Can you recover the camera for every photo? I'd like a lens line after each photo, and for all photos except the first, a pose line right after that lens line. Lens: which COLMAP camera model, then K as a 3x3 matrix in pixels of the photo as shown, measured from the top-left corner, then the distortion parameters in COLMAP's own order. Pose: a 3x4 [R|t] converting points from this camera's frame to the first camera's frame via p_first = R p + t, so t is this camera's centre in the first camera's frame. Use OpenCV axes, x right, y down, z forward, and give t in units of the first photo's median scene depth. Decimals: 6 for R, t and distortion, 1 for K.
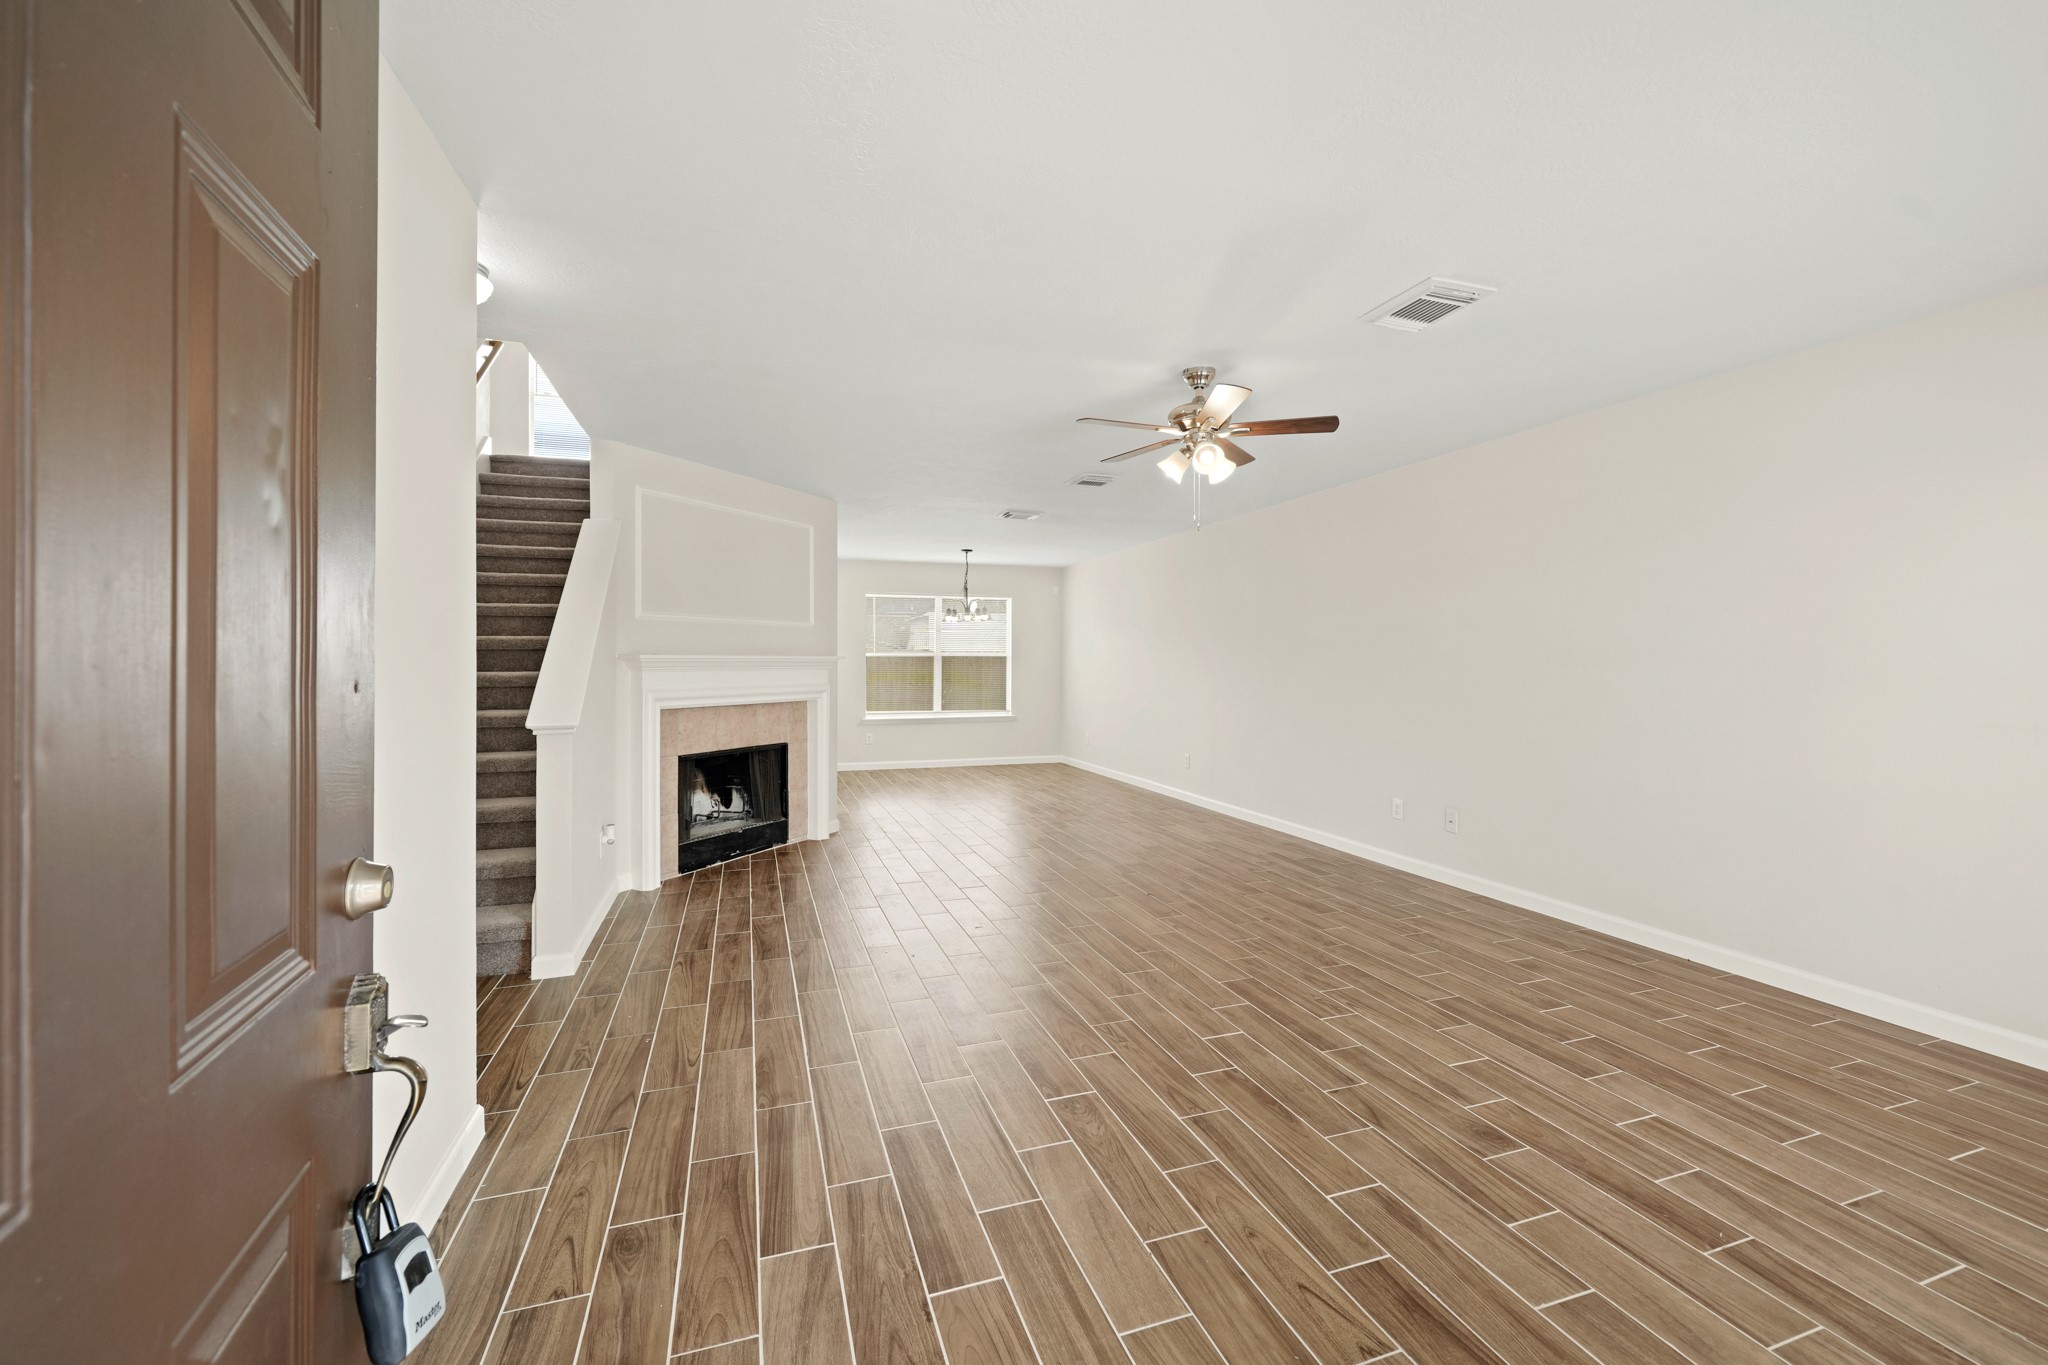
lens RADIAL K [[828.5, 0, 1024.4], [0, 828.5, 660.9], [0, 0, 1]] dist [-0.002136, 0.000070]
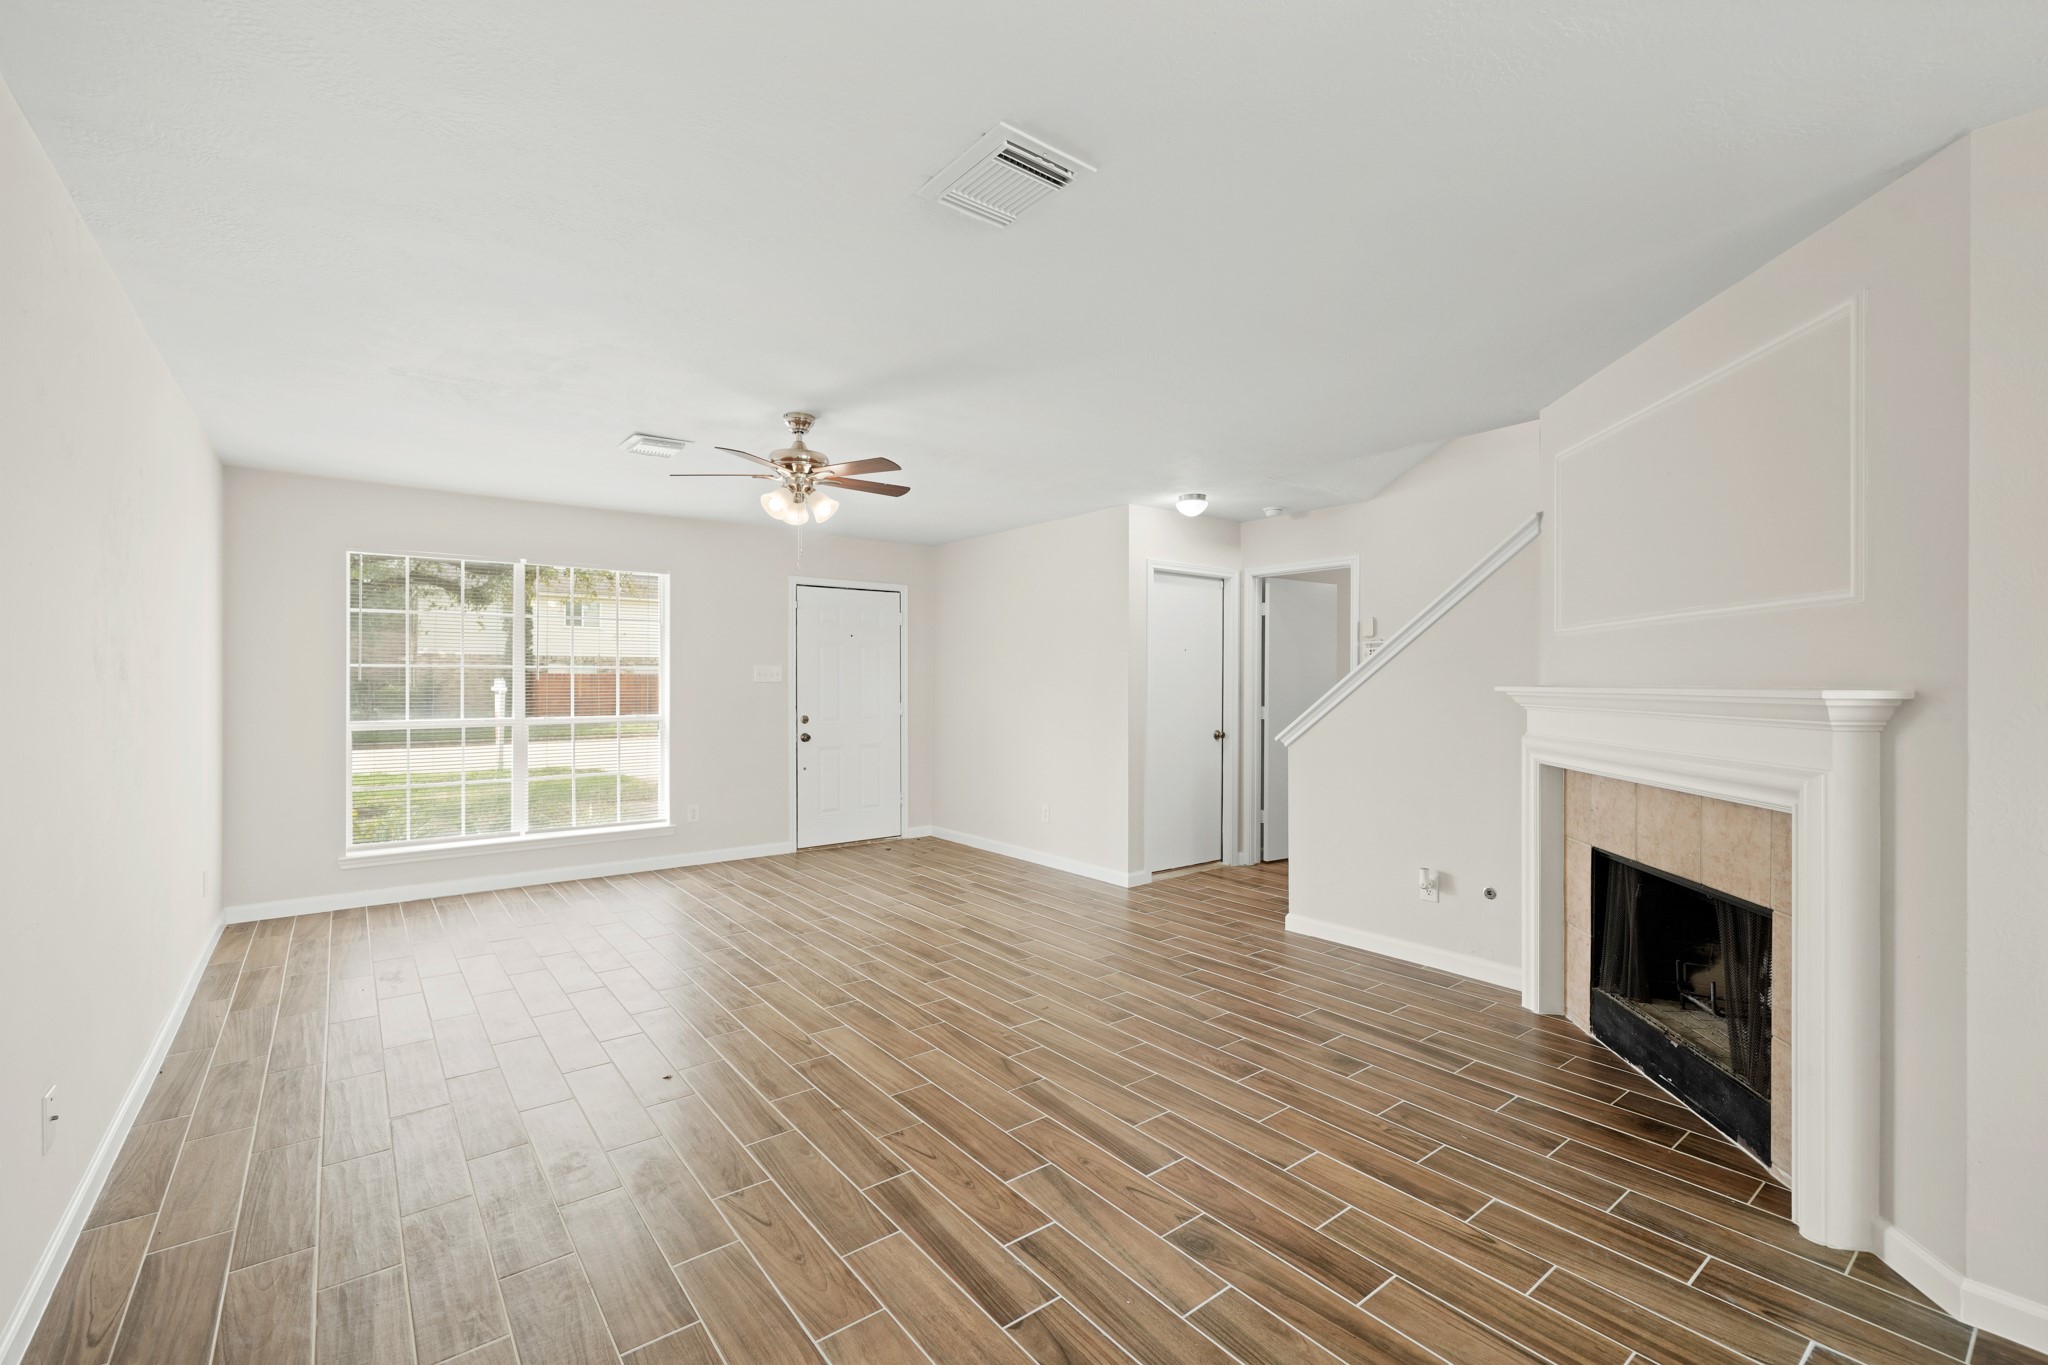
lens RADIAL K [[866.7, 0, 1024.0], [0, 866.7, 682.5], [0, 0, 1]] dist [0.000668, 0.000040]
pose [[-0.942507, -0.000881, -0.334184, 0.365726], [-0.000798, 1.000000, -0.000387, -0.017657], [0.334184, -0.000099, -0.942508, 2.529814]]
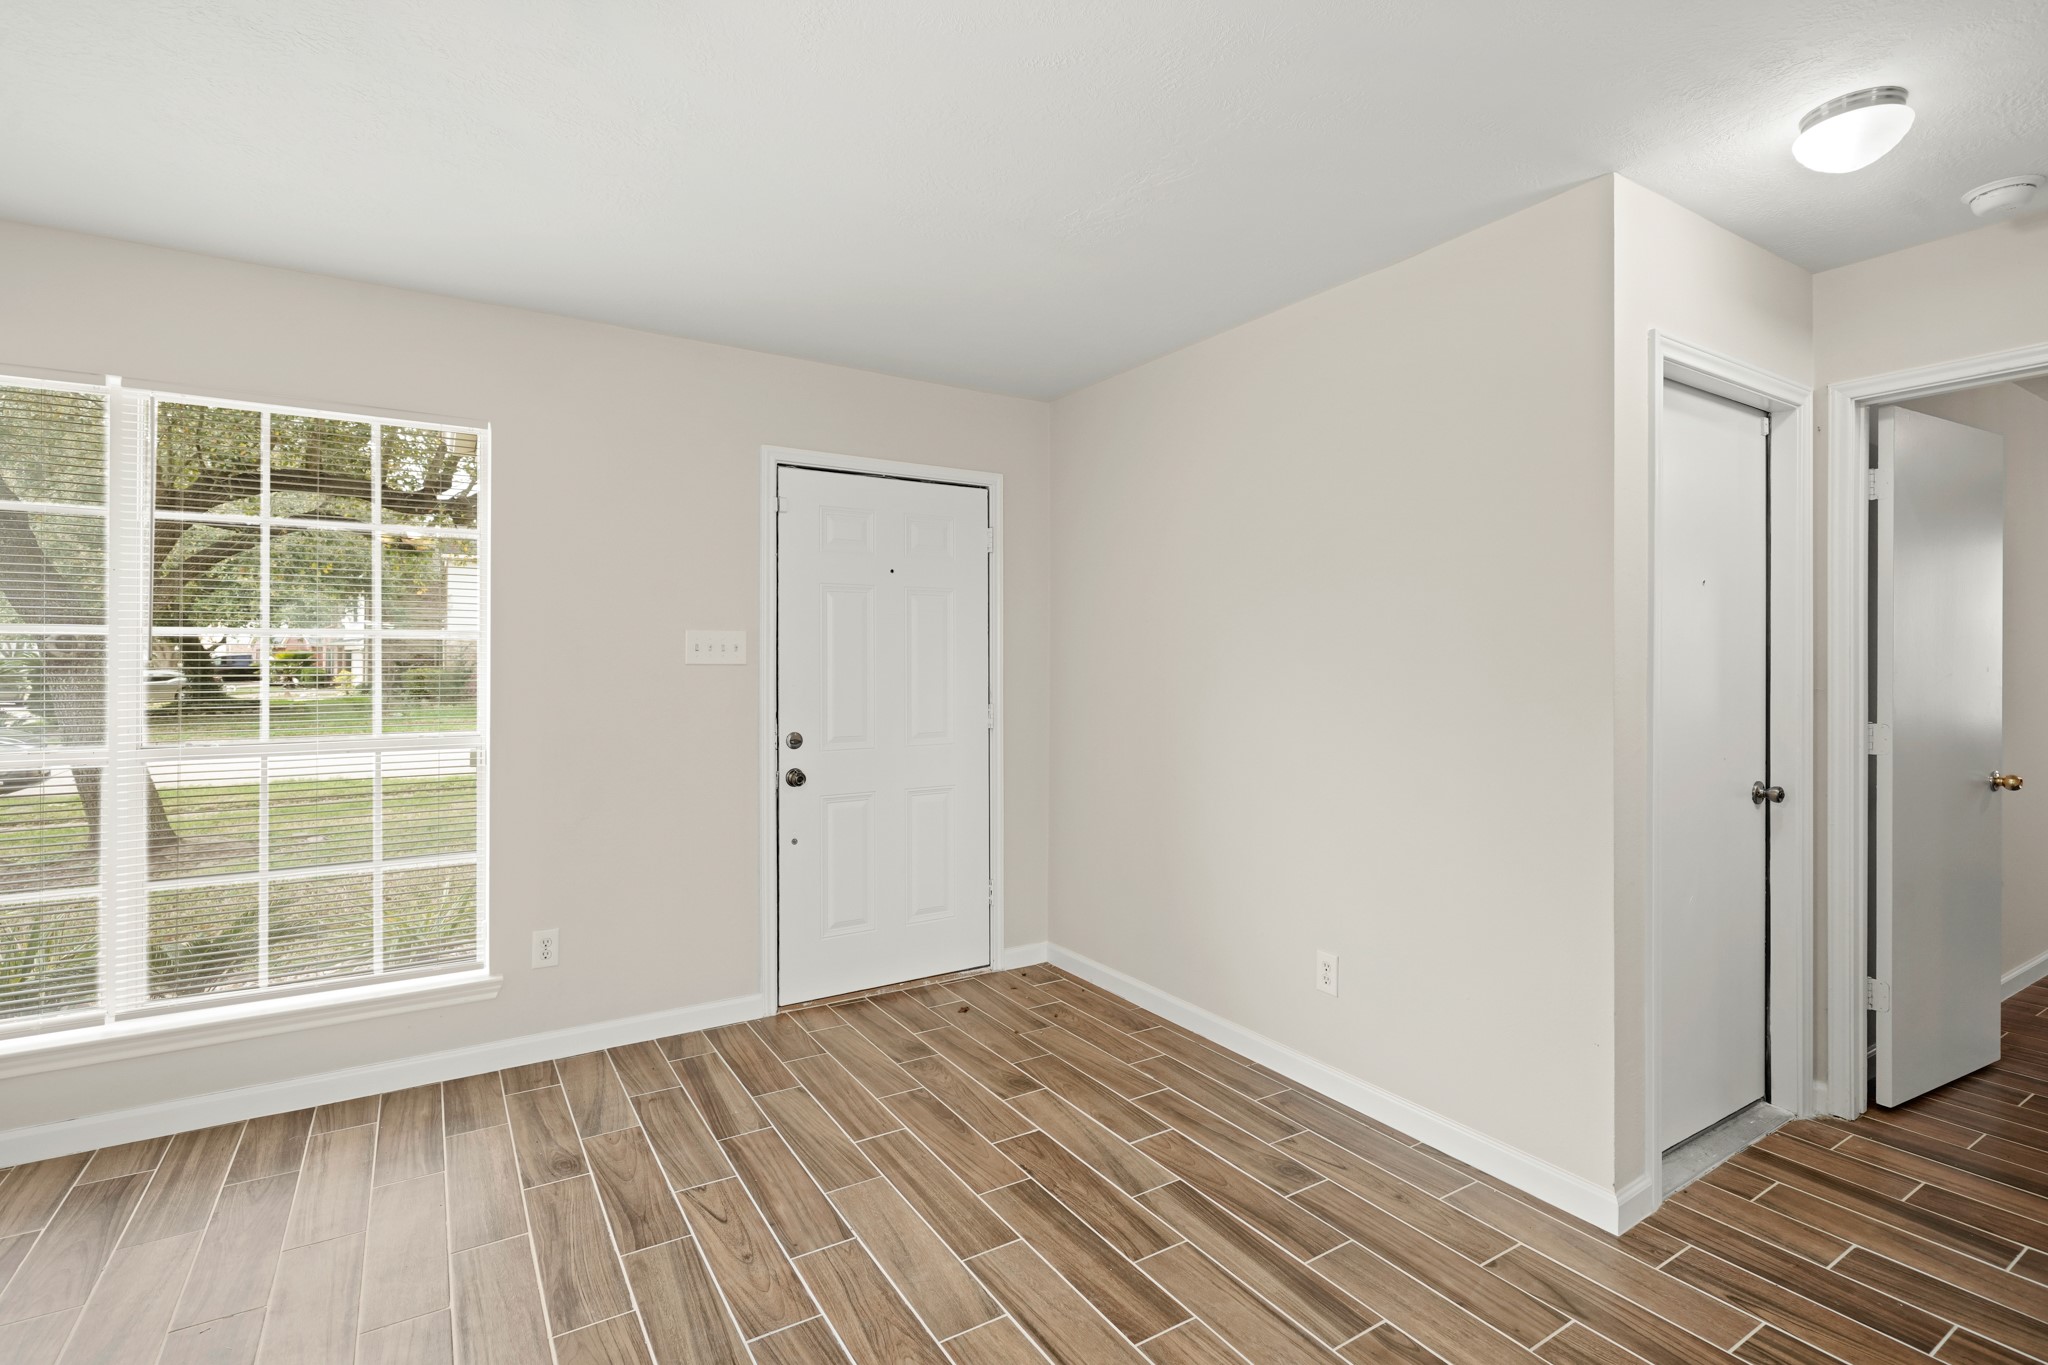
lens RADIAL K [[955.0, 0, 1025.7], [0, 955.0, 657.3], [0, 0, 1]] dist [0.001629, 0.000179]
pose [[-0.971744, -0.001984, -0.236030, 0.140910], [-0.000169, 0.999970, -0.007710, -0.018071], [0.236038, -0.007452, -0.971715, 1.411397]]
